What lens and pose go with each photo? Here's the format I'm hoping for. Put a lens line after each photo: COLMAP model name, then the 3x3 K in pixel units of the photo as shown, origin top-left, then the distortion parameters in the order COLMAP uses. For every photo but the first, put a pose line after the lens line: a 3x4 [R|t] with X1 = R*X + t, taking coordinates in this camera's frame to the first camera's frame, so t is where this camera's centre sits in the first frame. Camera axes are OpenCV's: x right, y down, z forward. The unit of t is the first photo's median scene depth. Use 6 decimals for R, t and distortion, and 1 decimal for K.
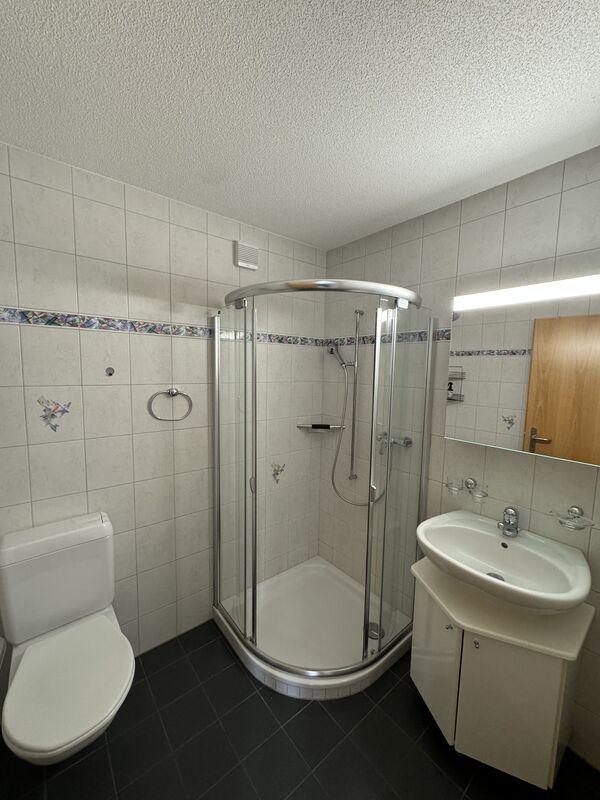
lens RADIAL K [[319.3, 0, 302.8], [0, 319.3, 400.6], [0, 0, 1]] dist [-0.002169, 0.000032]
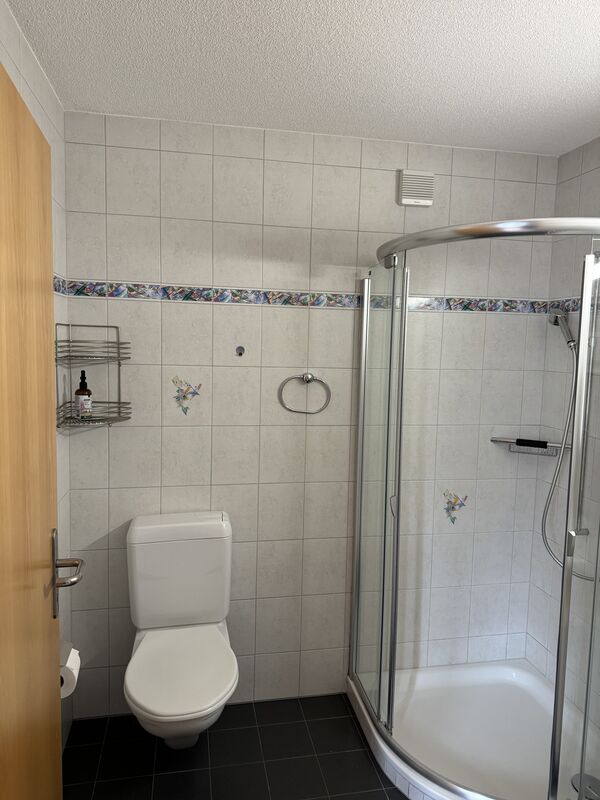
lens RADIAL K [[557.4, 0, 303.0], [0, 557.4, 401.7], [0, 0, 1]] dist [0.146189, -0.263080]
pose [[0.882209, 0.049474, -0.468252, 0.236512], [-0.054658, 0.998502, 0.002520, 0.030102], [0.467675, 0.023371, 0.883591, -0.234138]]
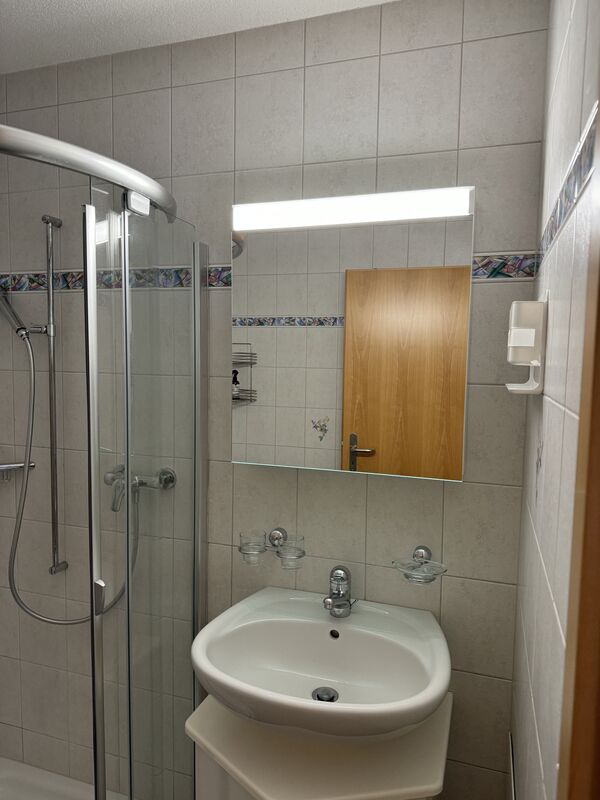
lens RADIAL K [[557.4, 0, 303.0], [0, 557.4, 401.7], [0, 0, 1]] dist [0.146189, -0.263080]
pose [[0.848988, -0.048737, 0.526160, 0.042149], [0.056051, 0.998426, 0.002041, 0.015004], [-0.525431, 0.027759, 0.850383, 0.103051]]
